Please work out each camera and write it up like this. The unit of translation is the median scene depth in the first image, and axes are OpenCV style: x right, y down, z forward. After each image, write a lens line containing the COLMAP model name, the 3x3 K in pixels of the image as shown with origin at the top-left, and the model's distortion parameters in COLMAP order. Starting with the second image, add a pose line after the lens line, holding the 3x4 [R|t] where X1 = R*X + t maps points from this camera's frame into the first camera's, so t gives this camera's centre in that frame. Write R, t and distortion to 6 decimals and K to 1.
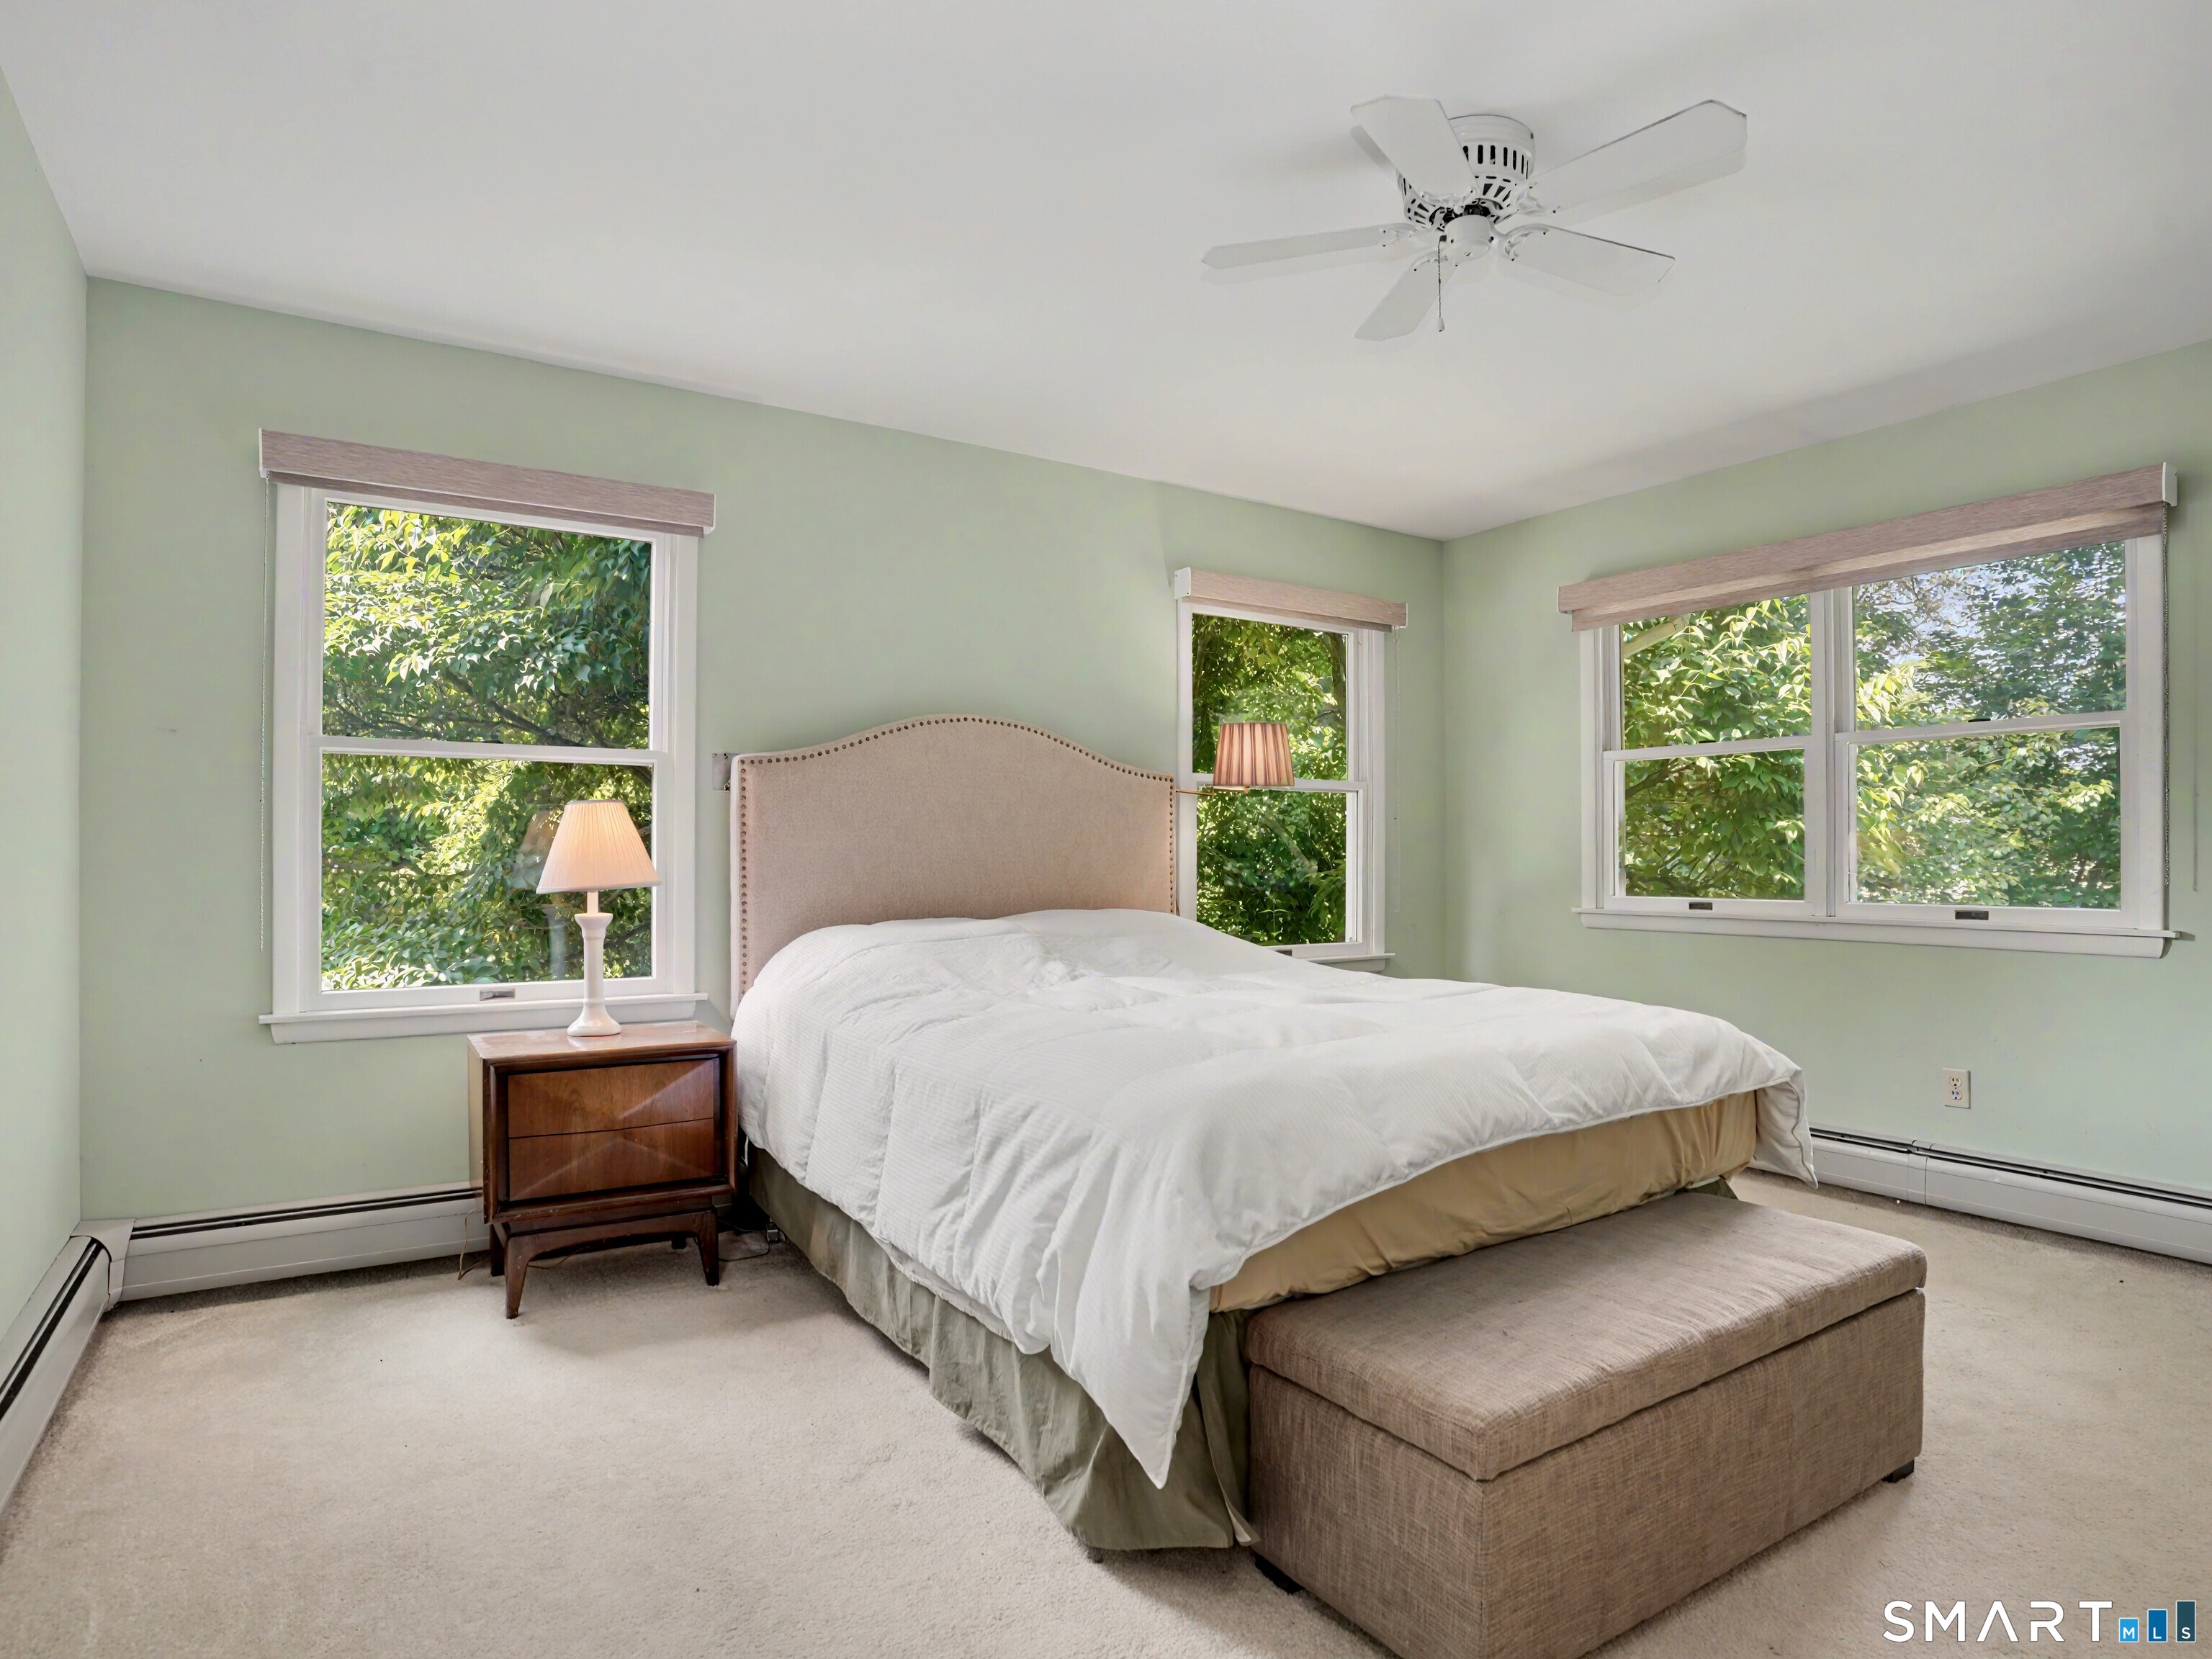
lens RADIAL K [[1226.0, 0, 1107.3], [0, 1226.0, 850.3], [0, 0, 1]] dist [-0.094503, 0.049041]
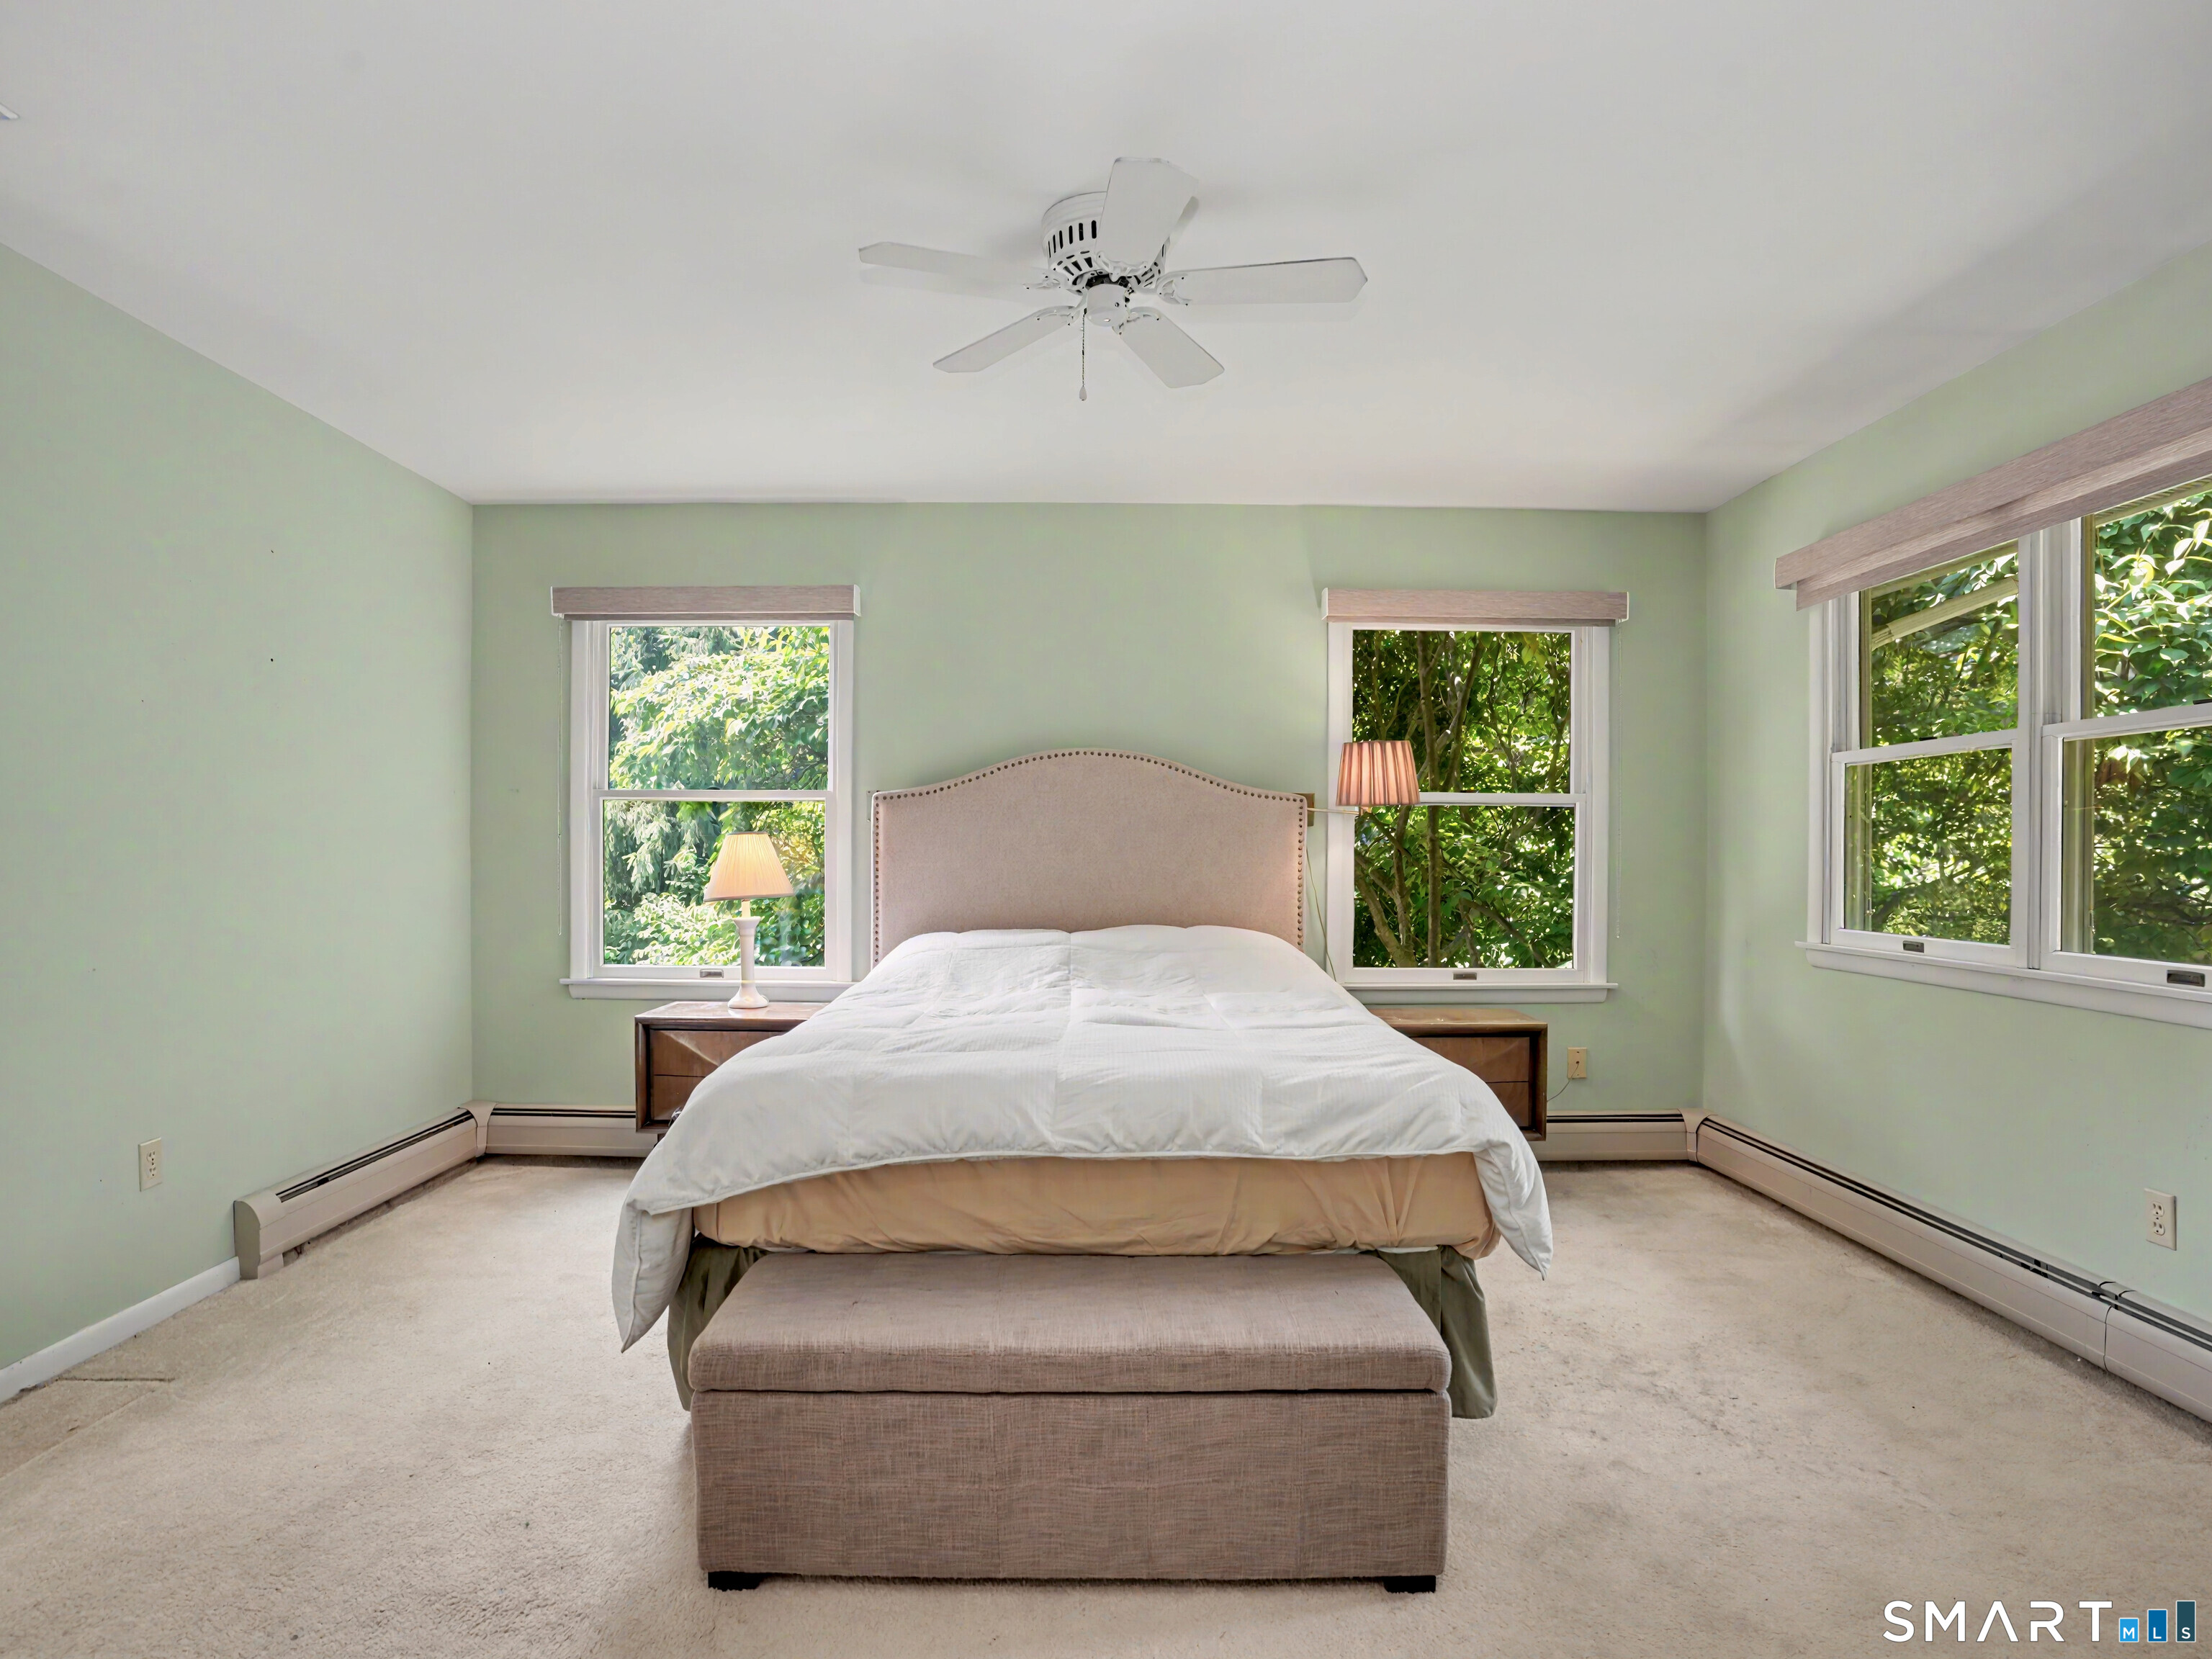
lens RADIAL K [[1223.8, 0, 1097.6], [0, 1223.8, 867.9], [0, 0, 1]] dist [-0.091334, 0.047656]
pose [[0.847369, 0.011059, -0.530890, 0.540163], [-0.001250, 0.999822, 0.018833, -0.024163], [0.531004, -0.015295, 0.847232, 0.056509]]
